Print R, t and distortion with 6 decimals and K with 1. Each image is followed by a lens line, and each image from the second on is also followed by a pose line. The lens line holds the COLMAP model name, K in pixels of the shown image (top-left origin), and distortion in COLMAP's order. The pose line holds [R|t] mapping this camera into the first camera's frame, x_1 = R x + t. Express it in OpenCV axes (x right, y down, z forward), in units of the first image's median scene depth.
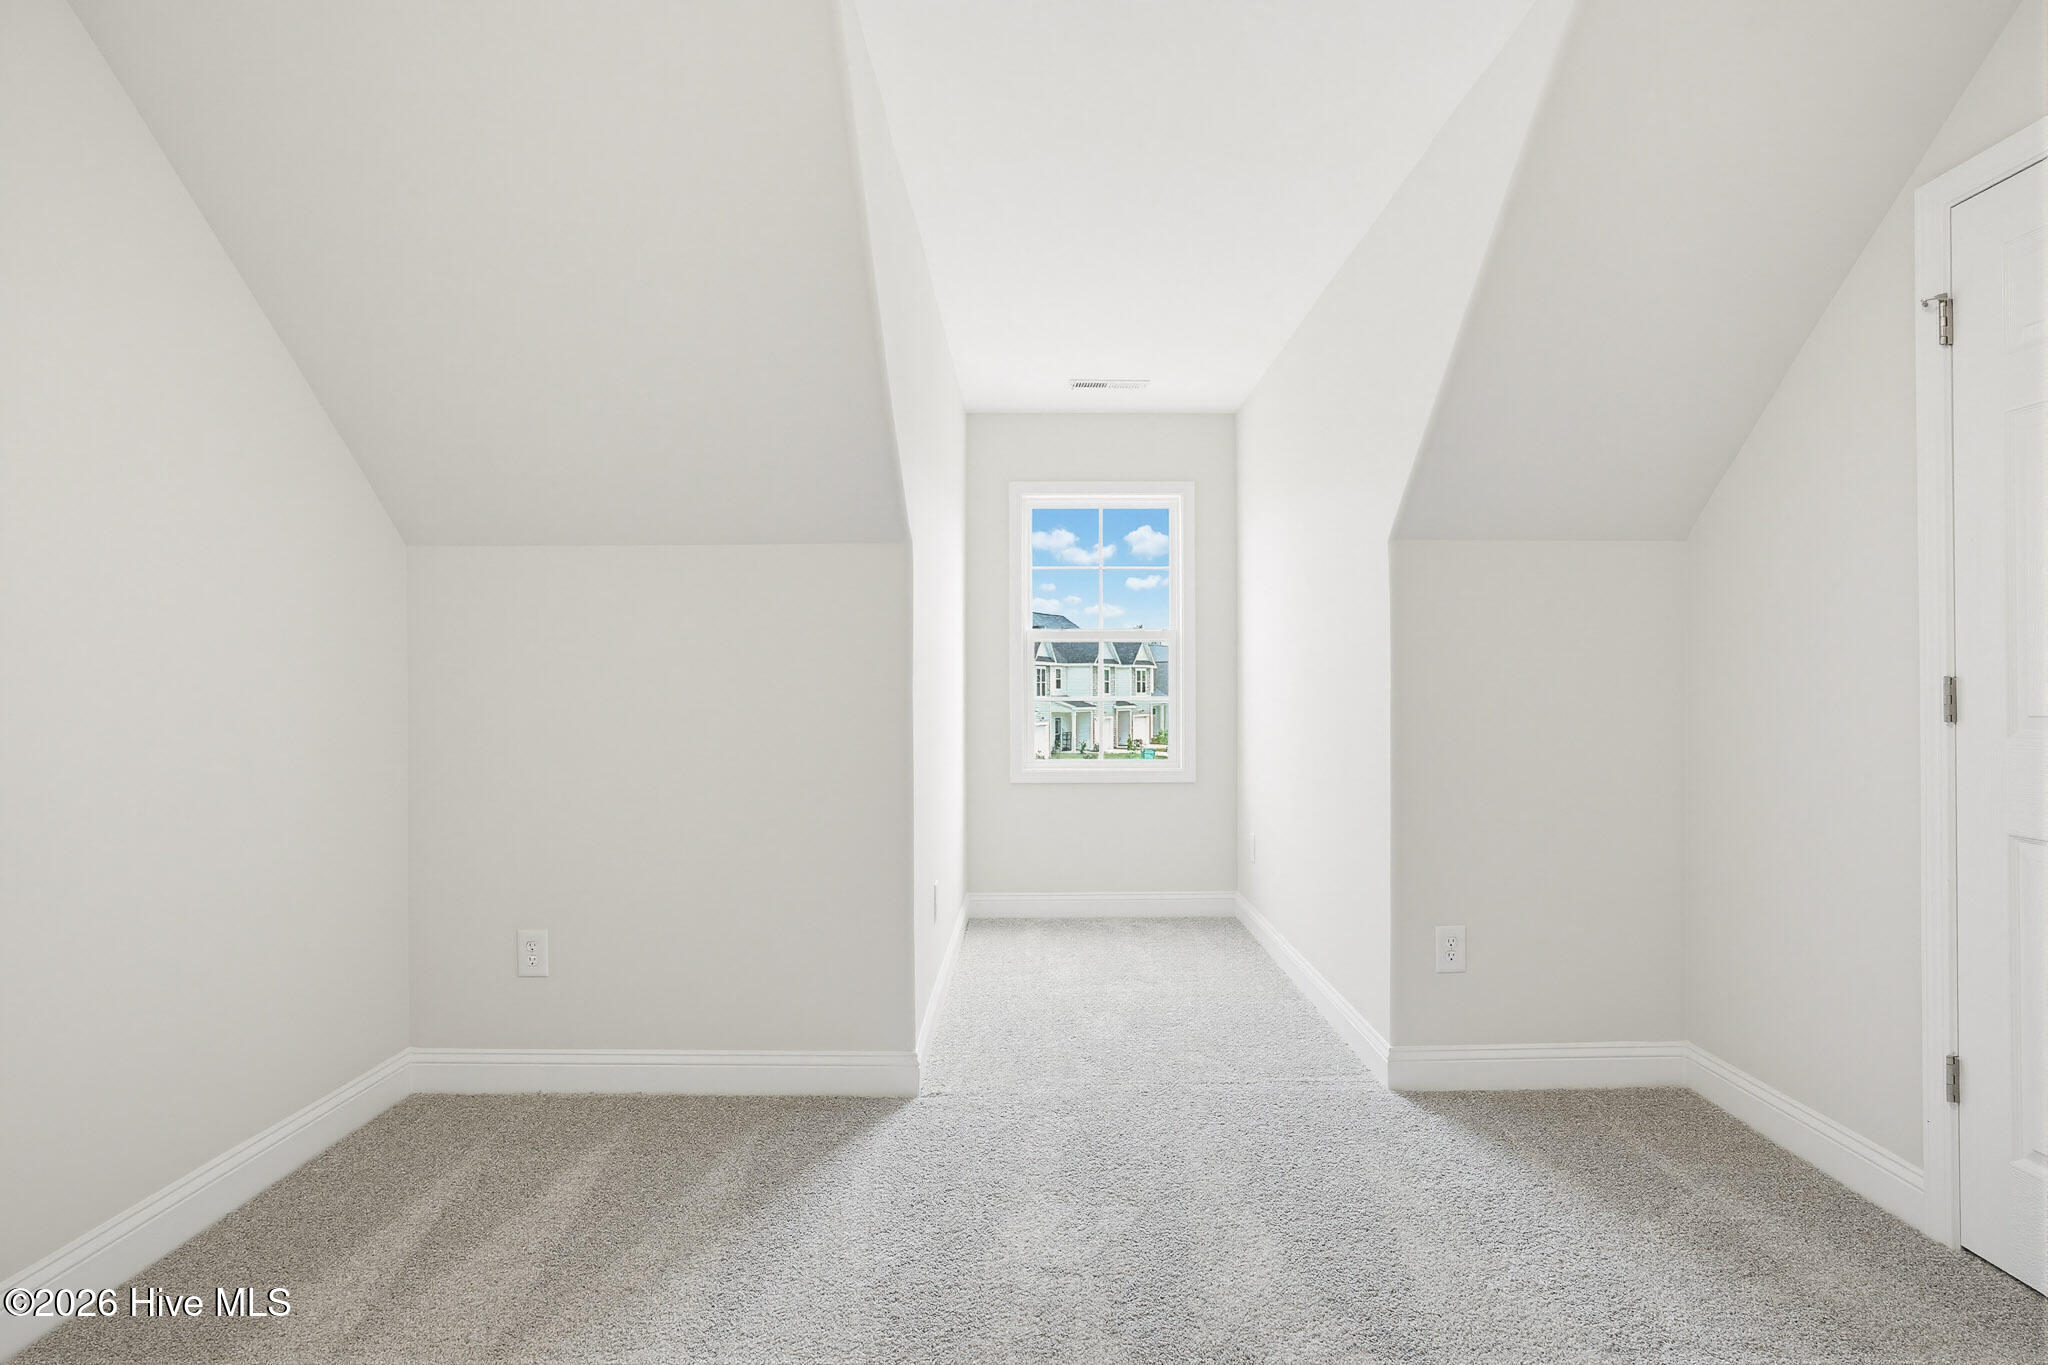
lens RADIAL K [[1072.3, 0, 1018.2], [0, 1072.3, 680.0], [0, 0, 1]] dist [-0.021054, 0.006594]
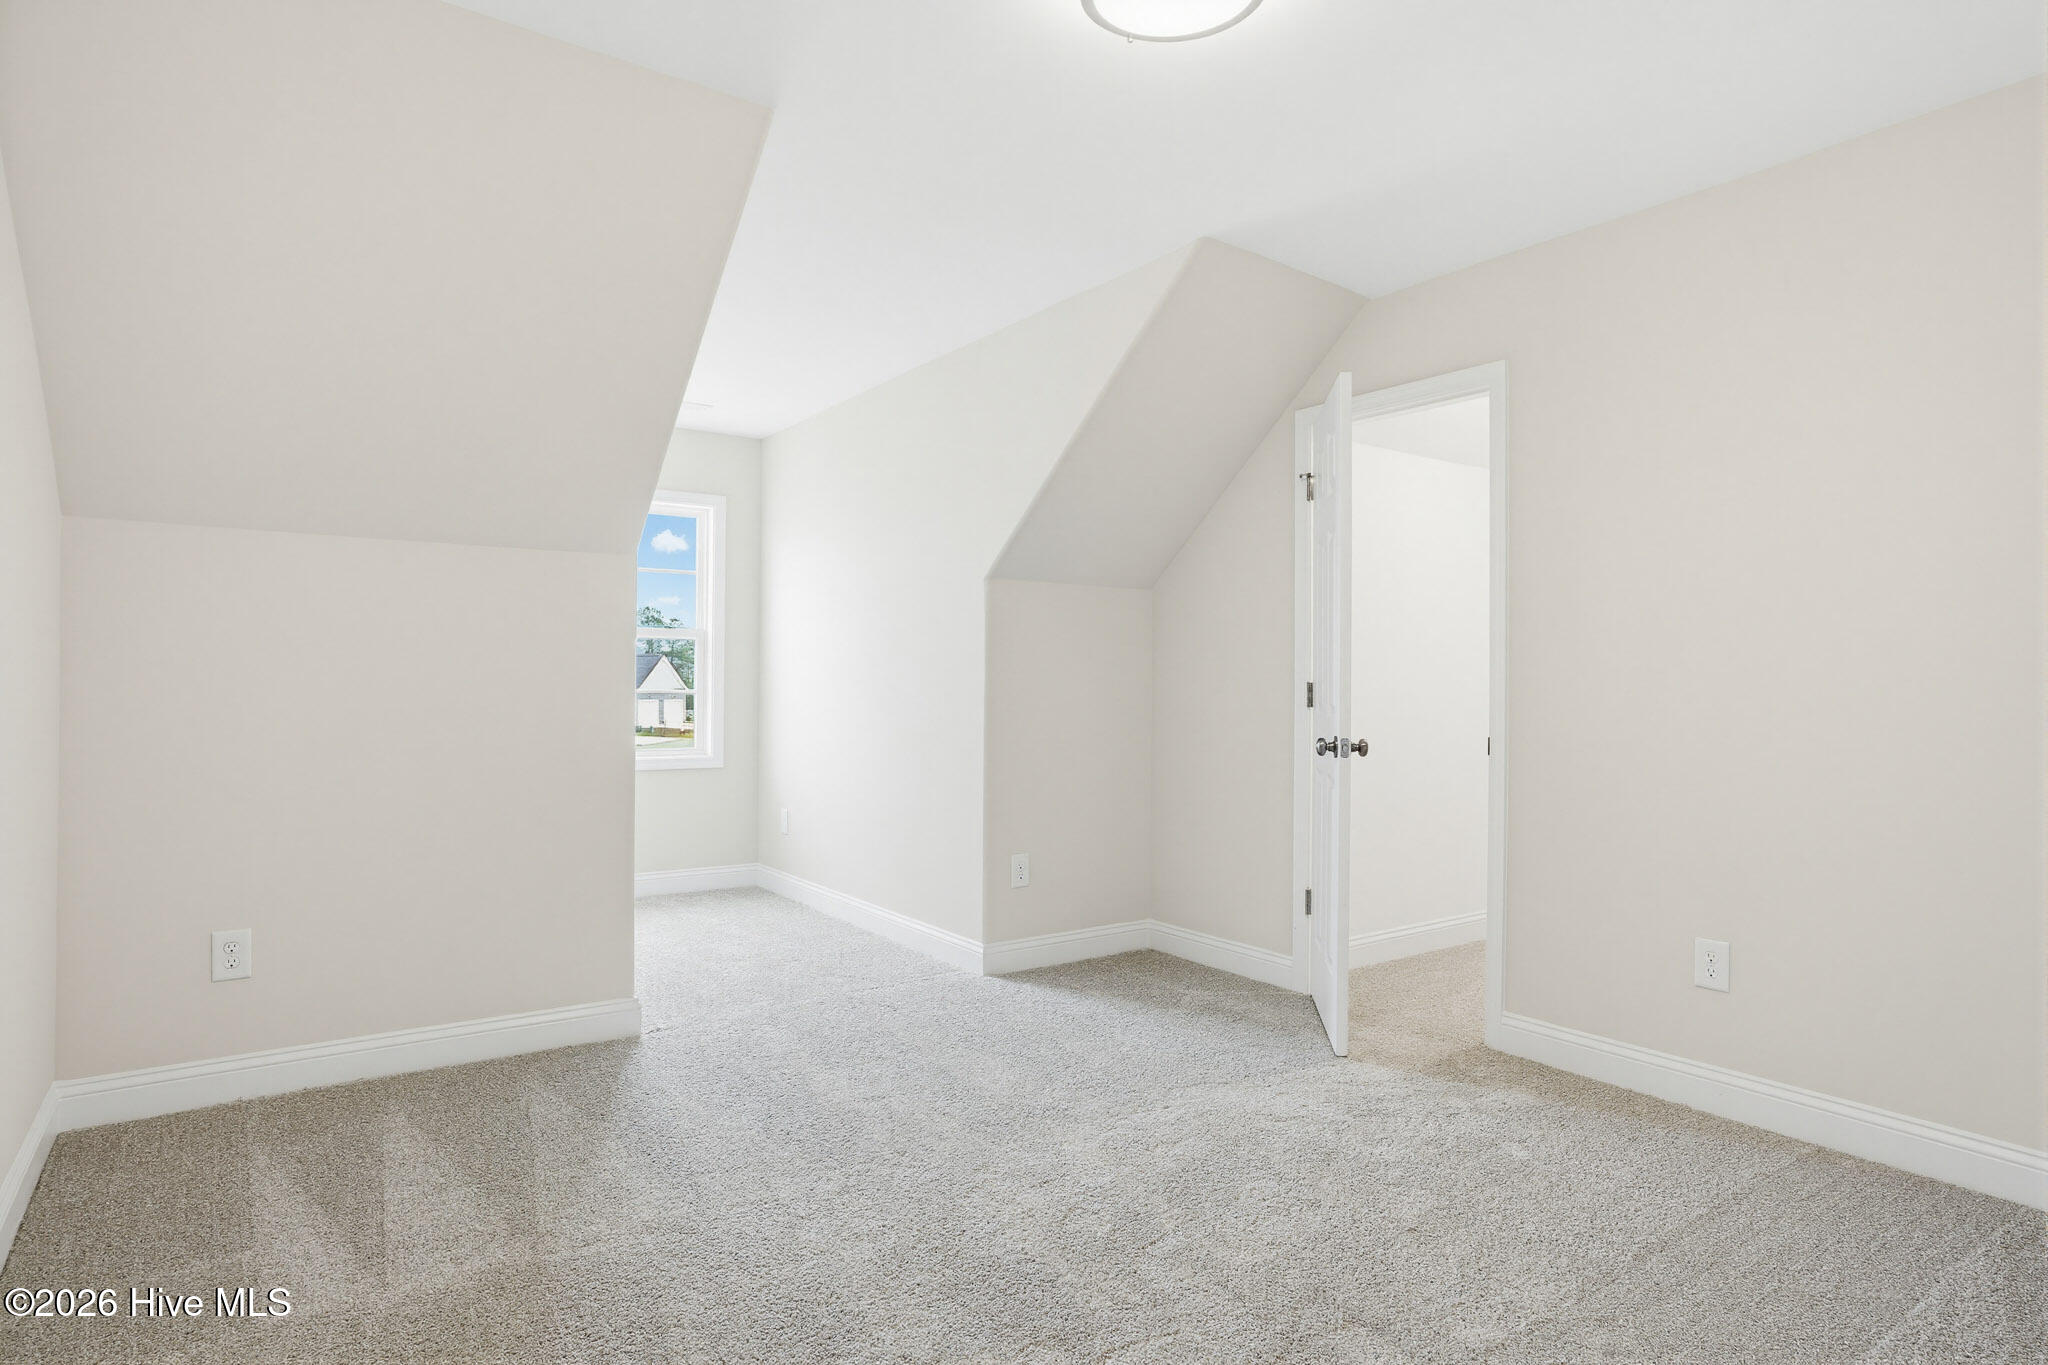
lens RADIAL K [[1072.3, 0, 1026.0], [0, 1072.3, 674.9], [0, 0, 1]] dist [-0.021054, 0.006594]
pose [[0.831293, 0.013476, 0.555671, -0.394856], [-0.014504, 0.999892, -0.002552, -0.004551], [-0.555645, -0.005938, 0.831399, -0.190564]]
